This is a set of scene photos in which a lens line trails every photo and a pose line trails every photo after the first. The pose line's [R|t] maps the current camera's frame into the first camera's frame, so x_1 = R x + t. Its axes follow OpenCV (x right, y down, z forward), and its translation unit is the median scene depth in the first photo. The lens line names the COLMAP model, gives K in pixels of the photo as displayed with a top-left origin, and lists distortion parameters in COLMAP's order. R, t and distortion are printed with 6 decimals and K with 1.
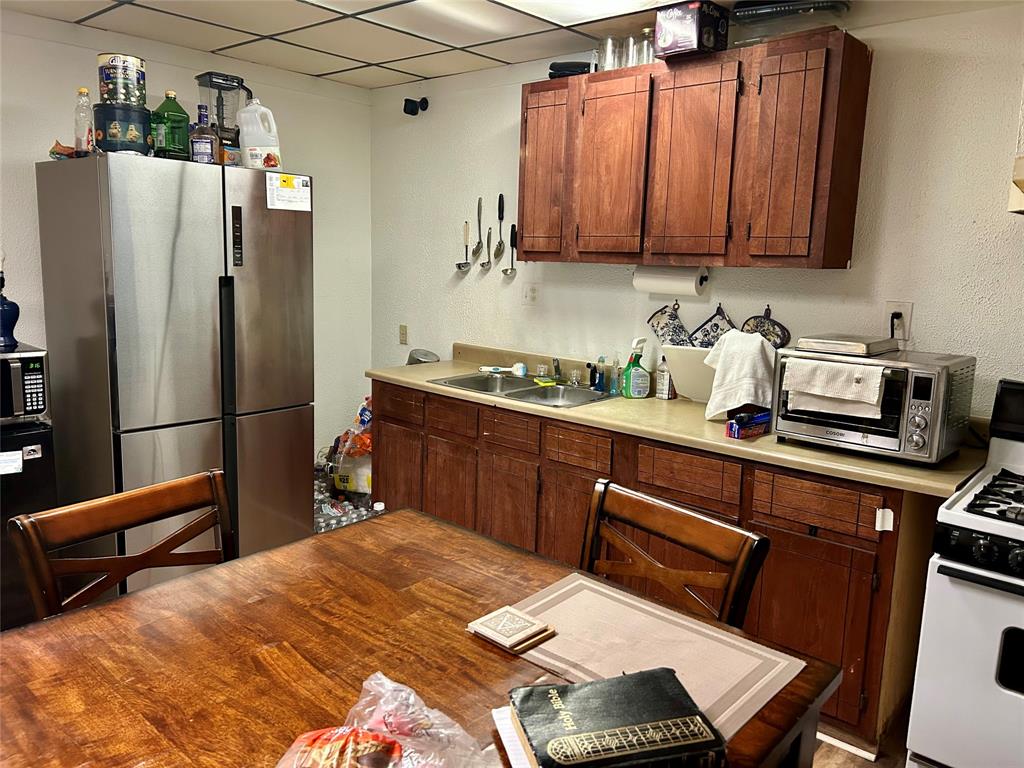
lens RADIAL K [[783.5, 0, 509.6], [0, 783.5, 379.4], [0, 0, 1]] dist [0.034187, -0.024371]
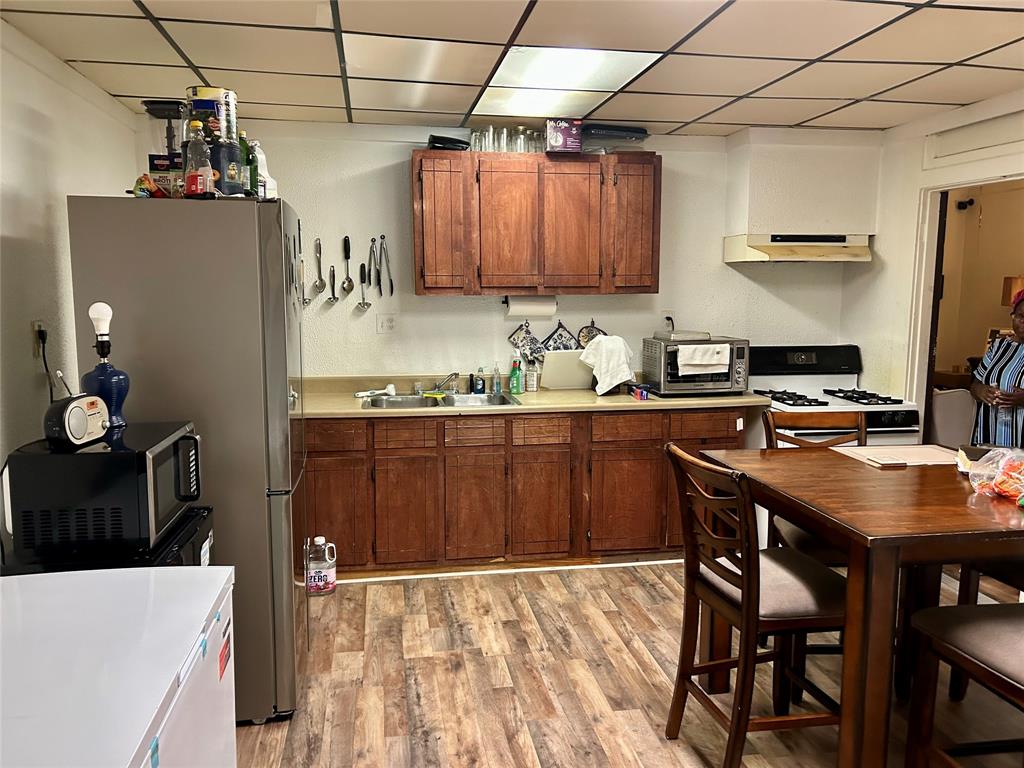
lens RADIAL K [[783.5, 0, 517.0], [0, 783.5, 386.6], [0, 0, 1]] dist [0.034187, -0.024371]
pose [[0.599416, -0.131220, 0.789608, -0.957551], [0.144391, 0.988014, 0.054580, -0.065962], [-0.787306, 0.081296, 0.611179, 0.188569]]
